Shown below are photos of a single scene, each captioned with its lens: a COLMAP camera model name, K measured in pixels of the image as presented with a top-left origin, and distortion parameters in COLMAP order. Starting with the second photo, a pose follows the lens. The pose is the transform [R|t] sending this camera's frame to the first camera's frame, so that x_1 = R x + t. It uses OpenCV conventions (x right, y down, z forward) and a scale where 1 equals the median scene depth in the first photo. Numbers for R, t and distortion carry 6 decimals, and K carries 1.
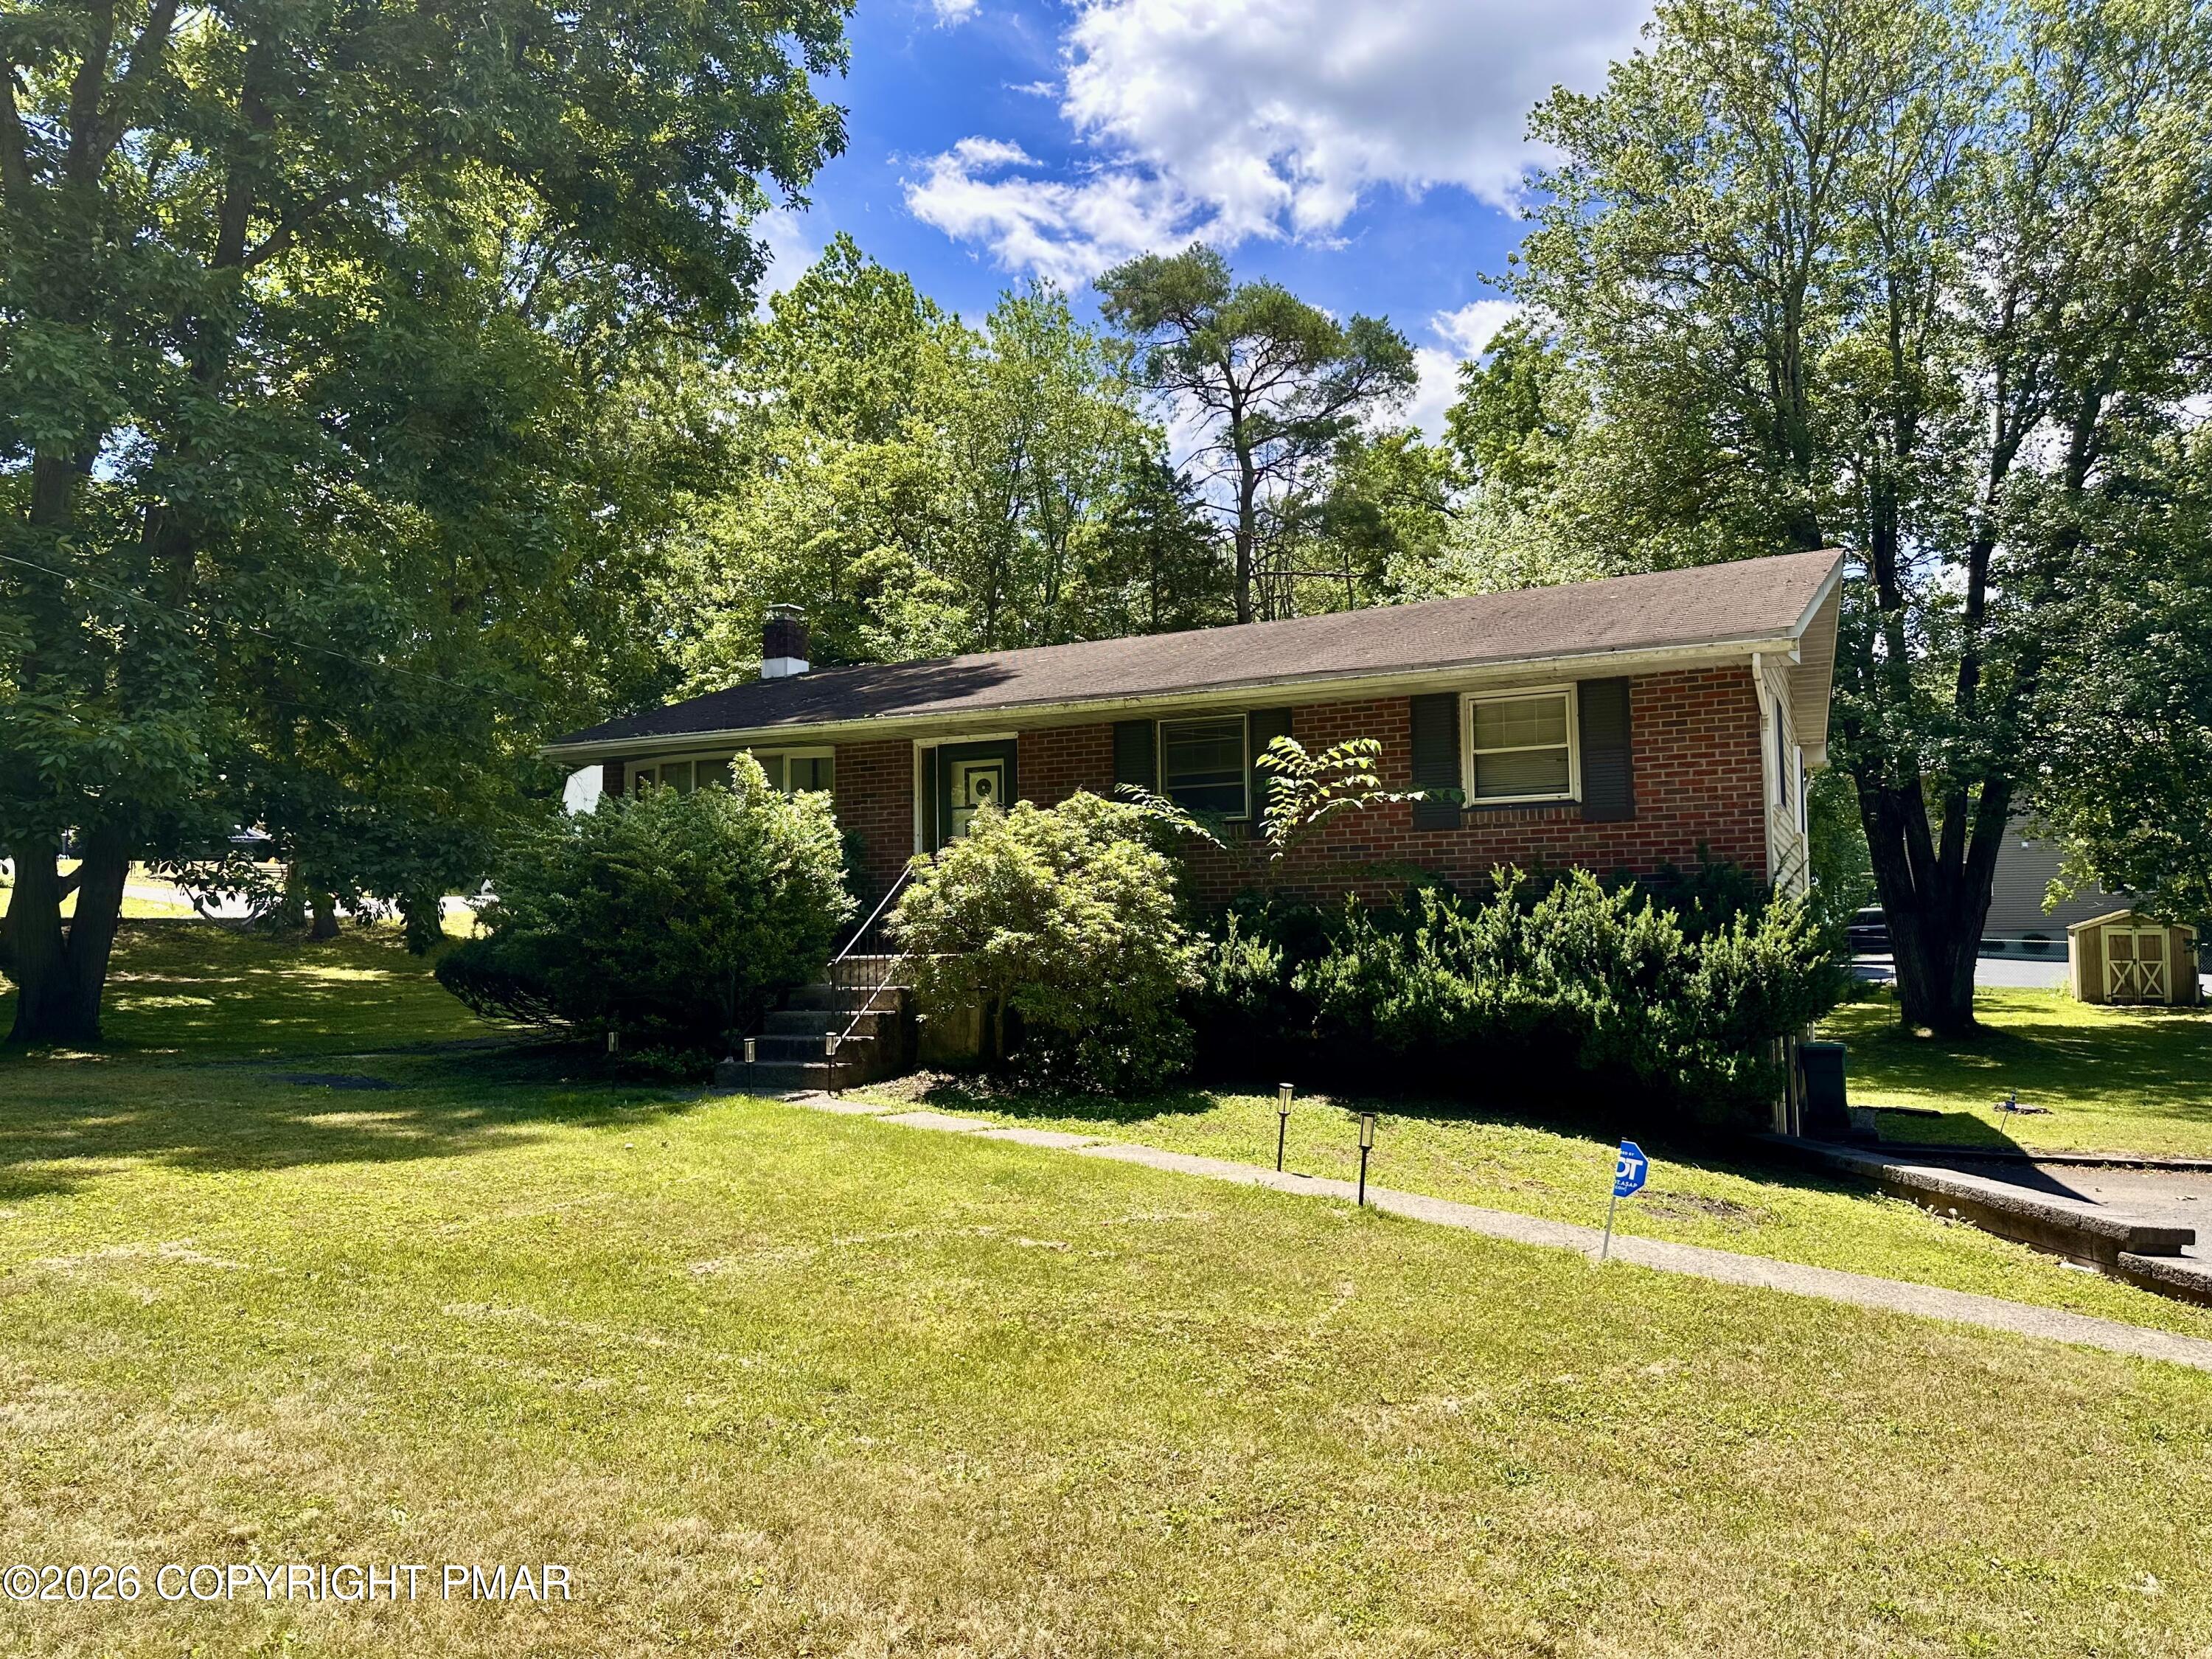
lens RADIAL K [[1572.0, 0, 1135.8], [0, 1572.0, 838.7], [0, 0, 1]] dist [0.106395, 0.000595]
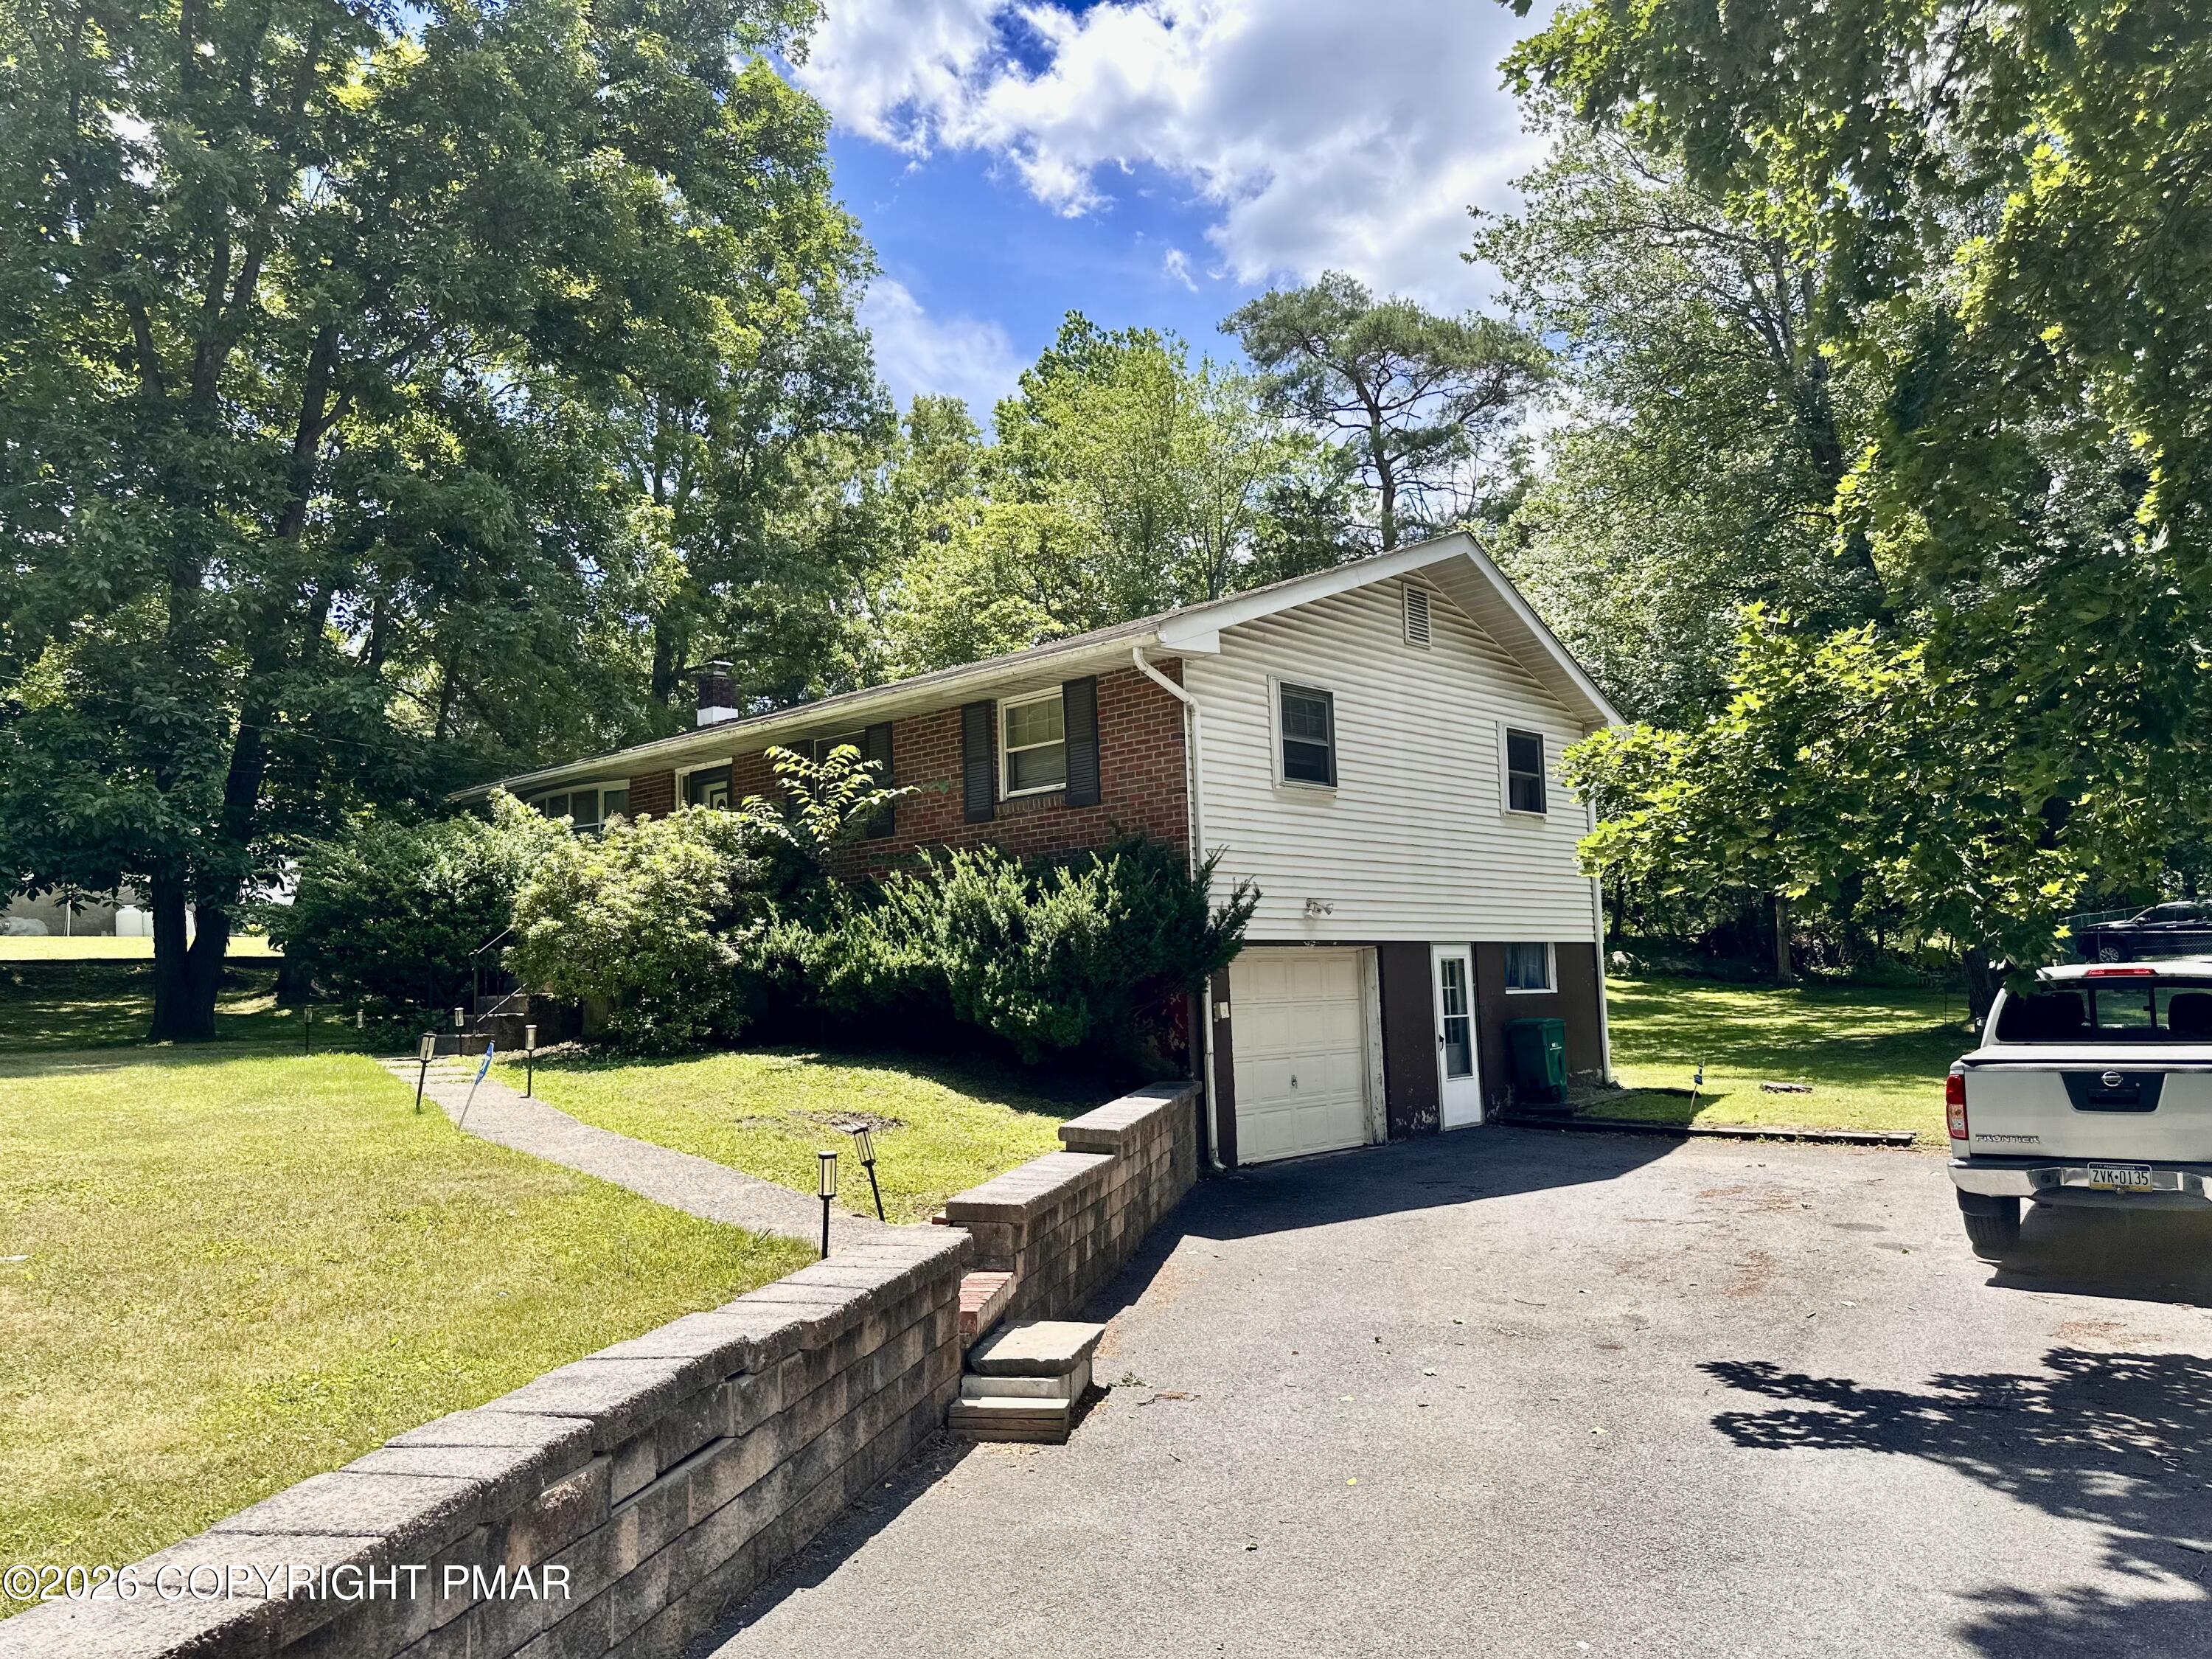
lens RADIAL K [[1614.2, 0, 1106.0], [0, 1614.2, 829.5], [0, 0, 1]] dist [0.114010, 0.001911]
pose [[0.953156, -0.045377, -0.299055, 0.598484], [0.035839, 0.998661, -0.037305, 0.044089], [0.300347, 0.024840, 0.953506, -0.066808]]
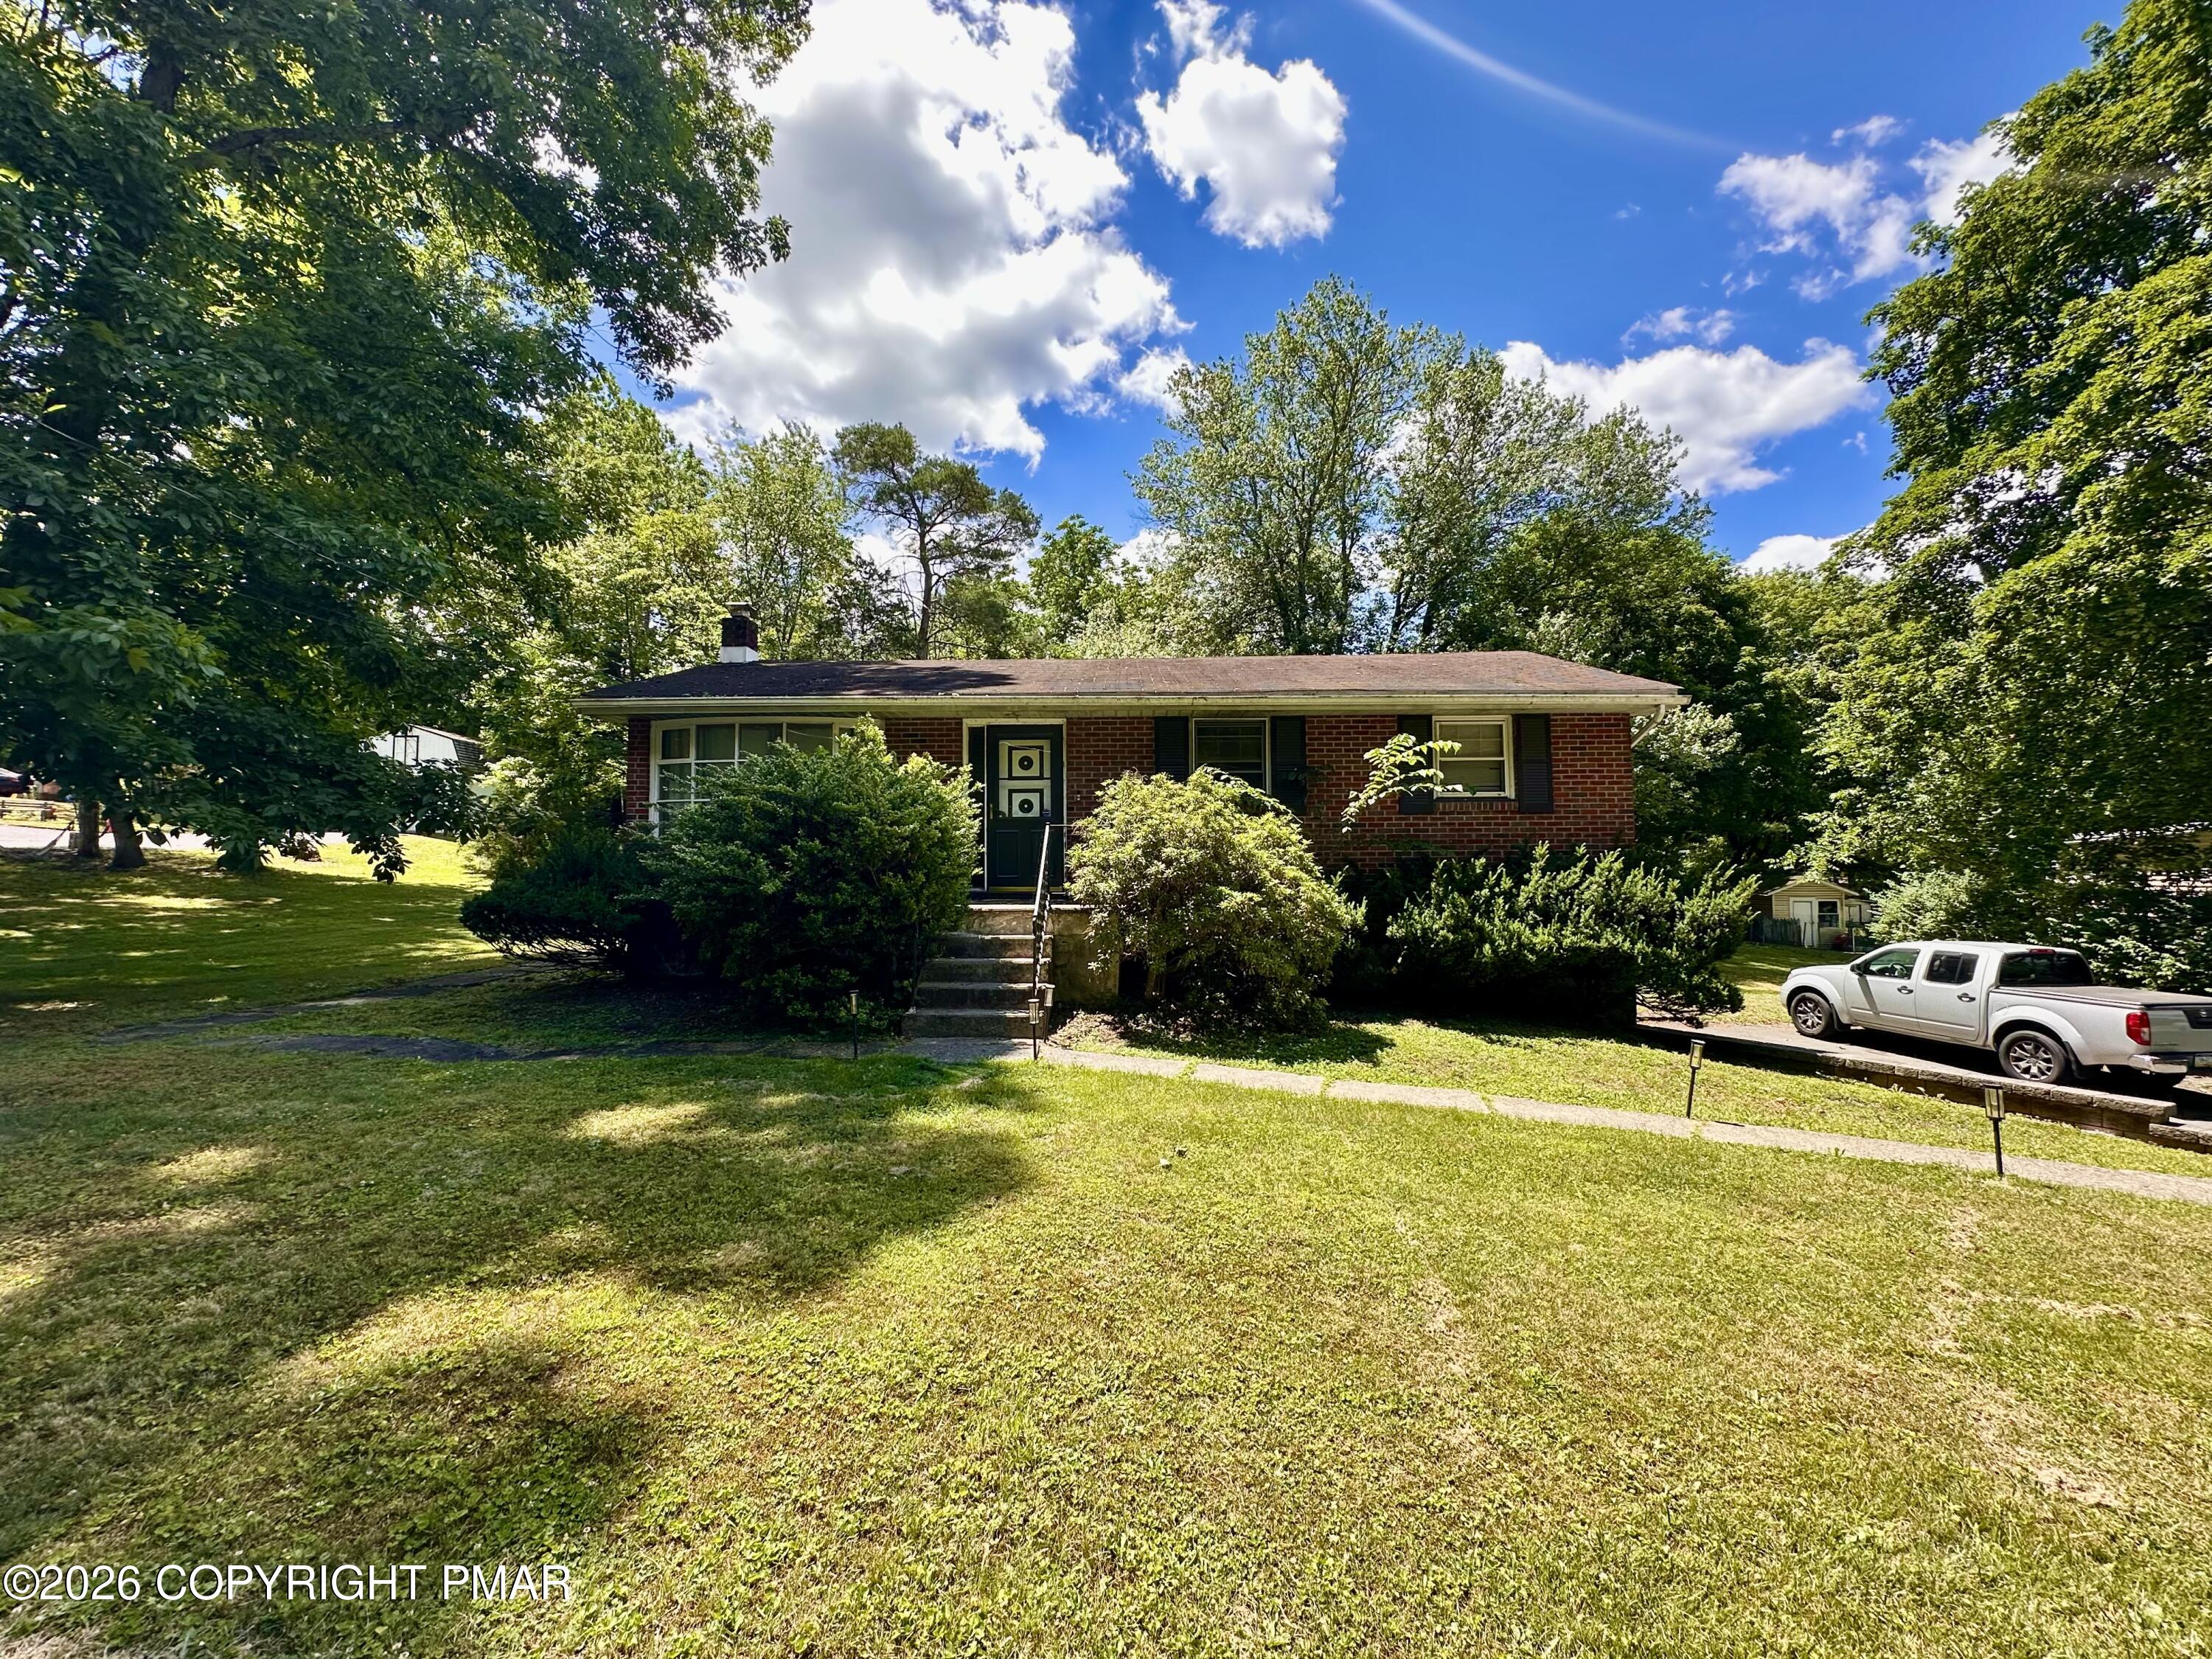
lens RADIAL K [[889.6, 0, 1138.7], [0, 889.6, 822.6], [0, 0, 1]] dist [-0.001466, -0.000088]
pose [[0.903842, 0.035519, 0.426390, -0.344515], [-0.038831, 0.999245, -0.000926, 0.011306], [-0.426101, -0.015720, 0.904539, 0.390810]]
